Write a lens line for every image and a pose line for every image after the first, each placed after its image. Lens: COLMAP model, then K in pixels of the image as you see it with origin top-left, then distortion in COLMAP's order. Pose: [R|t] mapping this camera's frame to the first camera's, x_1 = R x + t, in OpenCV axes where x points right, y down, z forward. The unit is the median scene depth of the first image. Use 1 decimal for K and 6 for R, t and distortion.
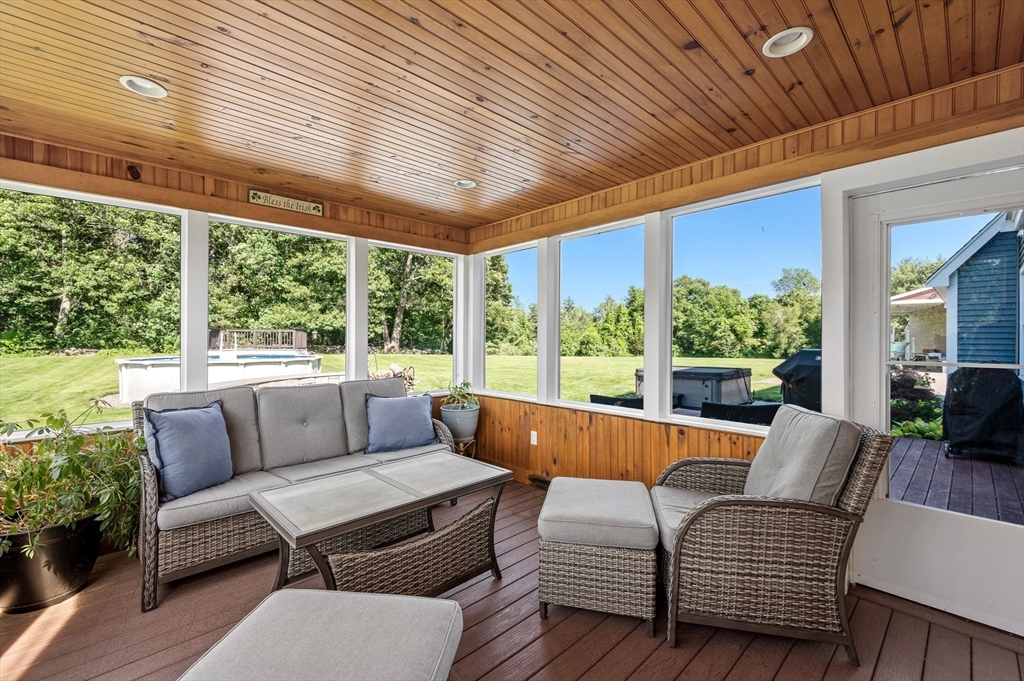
lens RADIAL K [[438.9, 0, 512.6], [0, 438.9, 337.6], [0, 0, 1]] dist [0.000284, 0.000011]
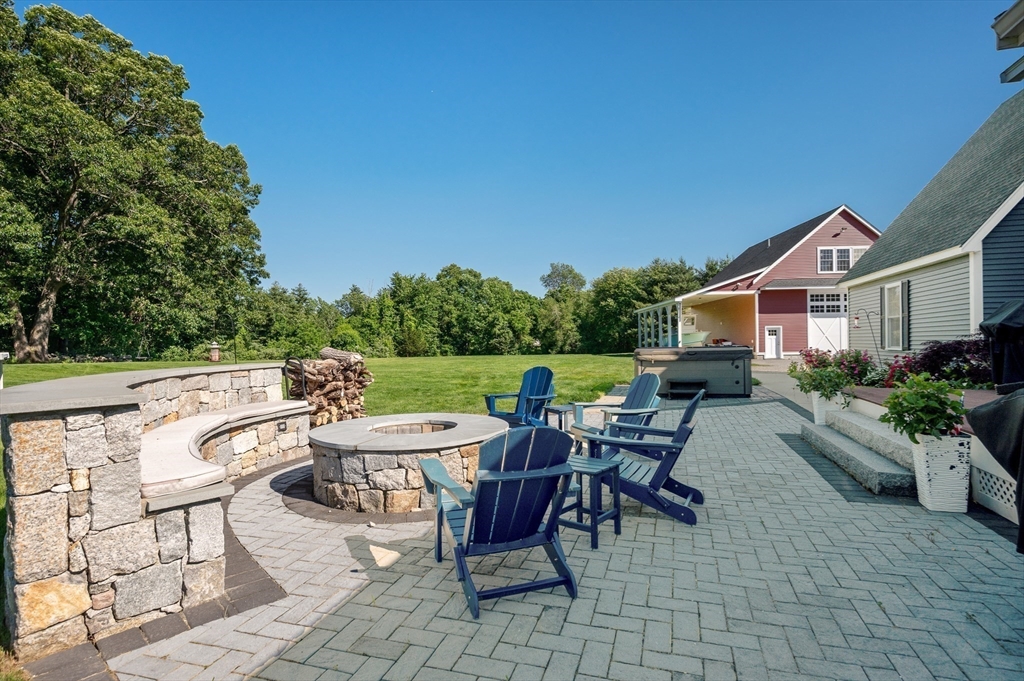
lens RADIAL K [[537.0, 0, 512.0], [0, 537.0, 340.7], [0, 0, 1]] dist [0.001365, 0.000410]
pose [[0.861124, -0.011072, 0.508274, -0.054178], [0.010672, 0.999936, 0.003701, 0.006938], [-0.508283, 0.002237, 0.861187, 0.046029]]
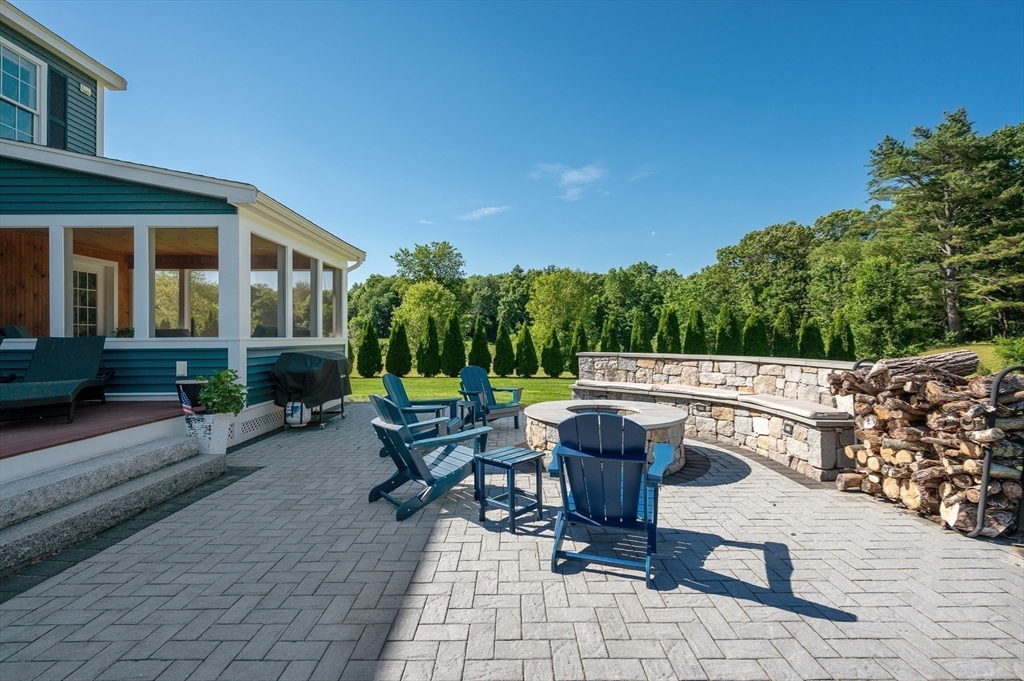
lens RADIAL K [[471.1, 0, 513.4], [0, 471.1, 340.3], [0, 0, 1]] dist [-0.000002, 0.000000]
pose [[-0.681770, -0.005933, -0.731542, 0.571401], [-0.006769, 0.999975, -0.001801, 0.013526], [0.731535, 0.003723, -0.681794, 0.807422]]
